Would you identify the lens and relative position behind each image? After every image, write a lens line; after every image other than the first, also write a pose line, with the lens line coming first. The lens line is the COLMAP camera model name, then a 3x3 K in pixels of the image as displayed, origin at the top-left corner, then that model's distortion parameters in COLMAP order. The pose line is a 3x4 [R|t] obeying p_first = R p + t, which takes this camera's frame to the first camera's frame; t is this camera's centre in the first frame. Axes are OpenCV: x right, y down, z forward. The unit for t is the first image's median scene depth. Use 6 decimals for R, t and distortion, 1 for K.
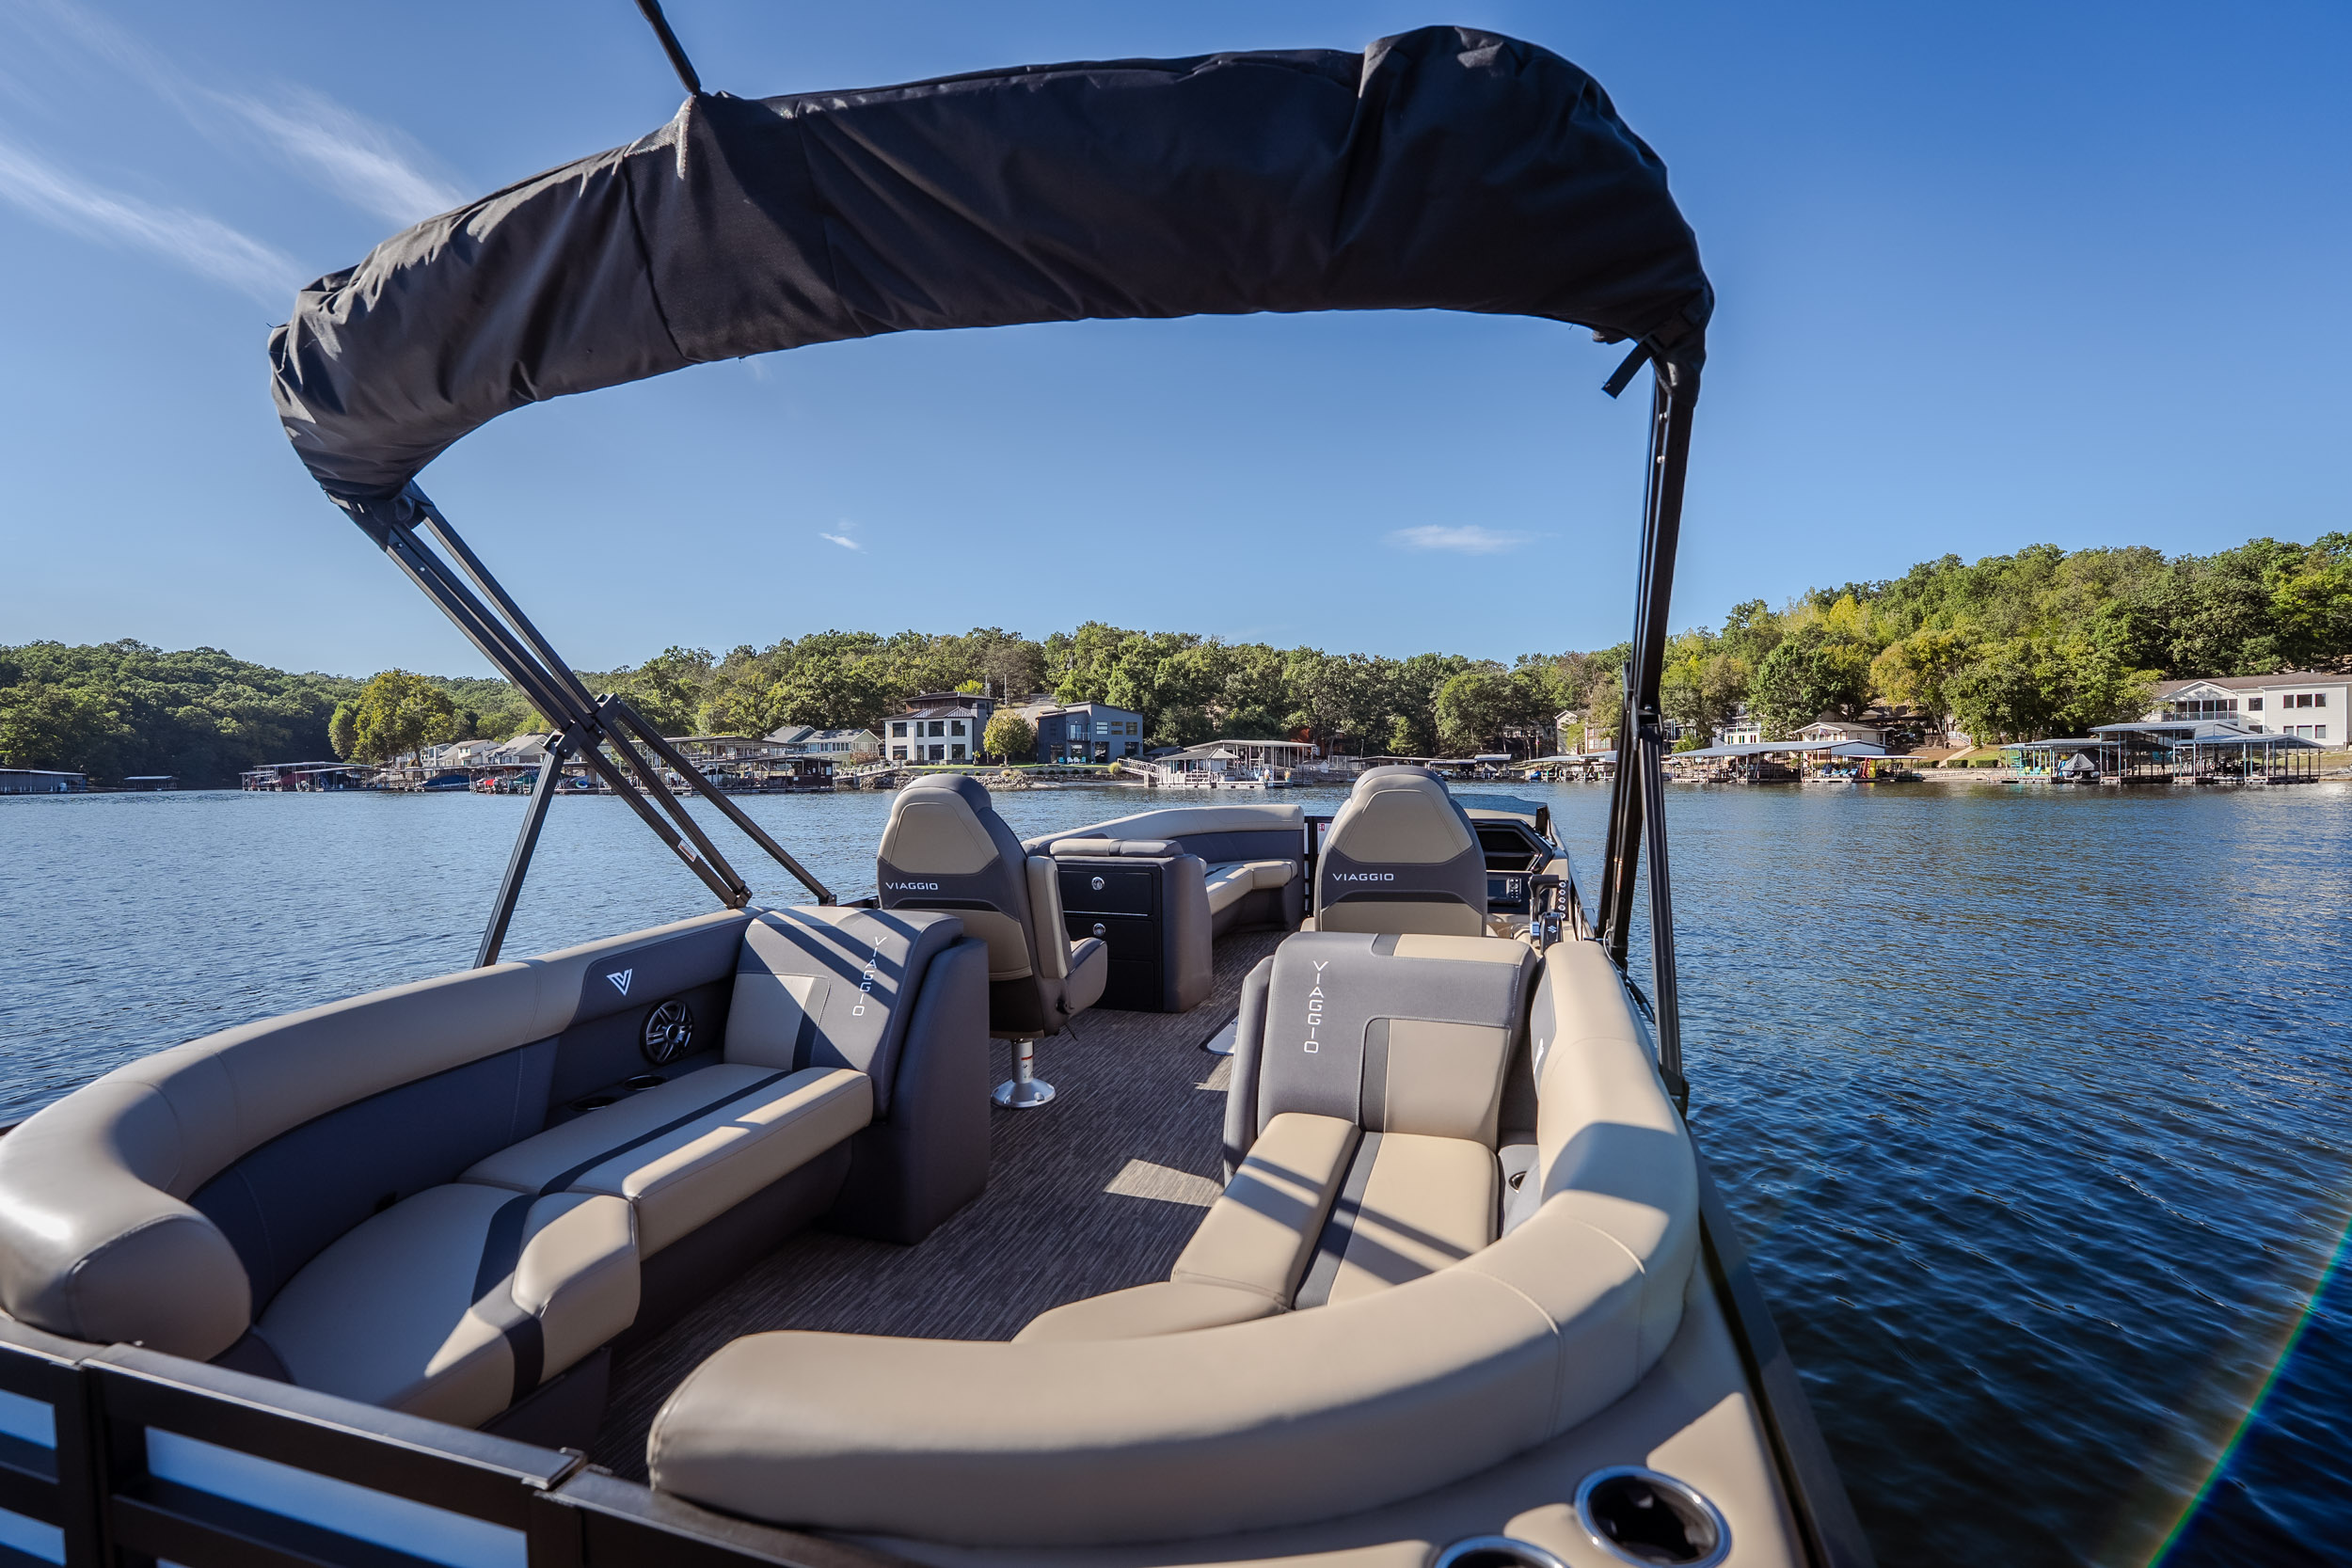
lens RADIAL K [[1056.9, 0, 1171.2], [0, 1056.9, 782.6], [0, 0, 1]] dist [-0.006051, 0.002077]
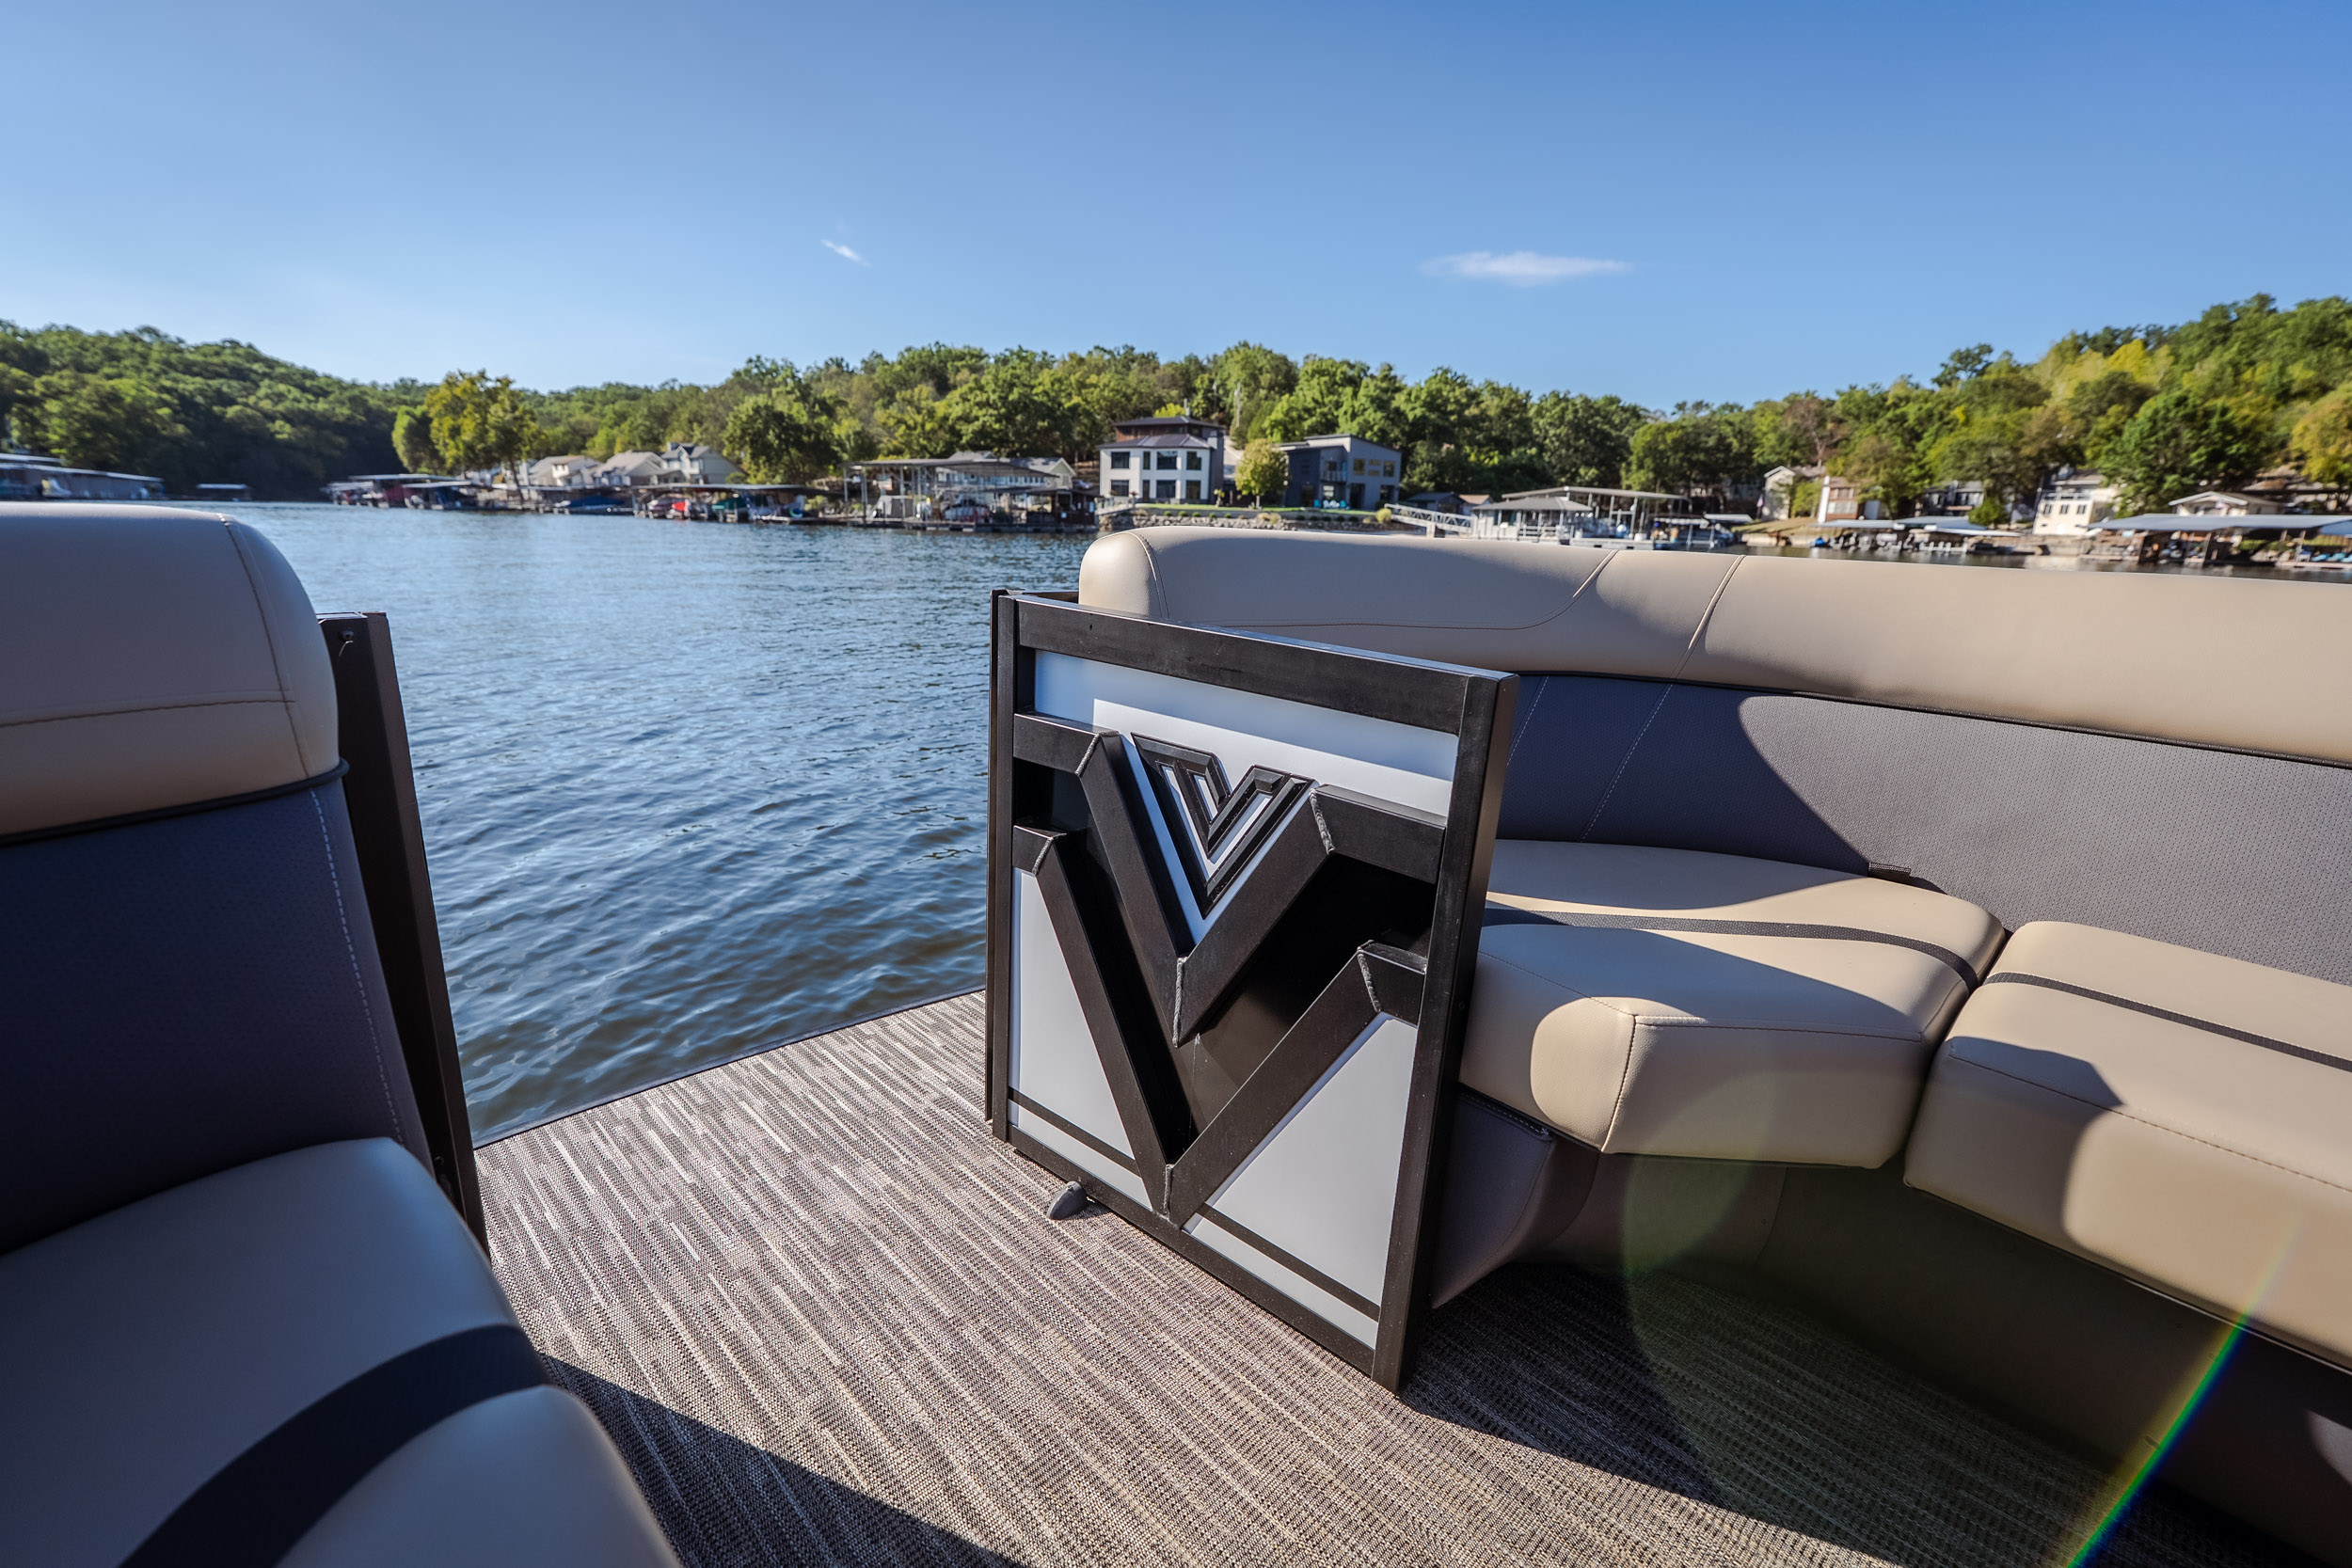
lens RADIAL K [[1056.9, 0, 1171.2], [0, 1056.9, 782.6], [0, 0, 1]] dist [-0.006051, 0.002077]
pose [[0.999159, 0.039962, -0.009167, -0.144882], [-0.036724, 0.971716, 0.233279, 0.002122], [0.018230, -0.232746, 0.972367, 0.075018]]
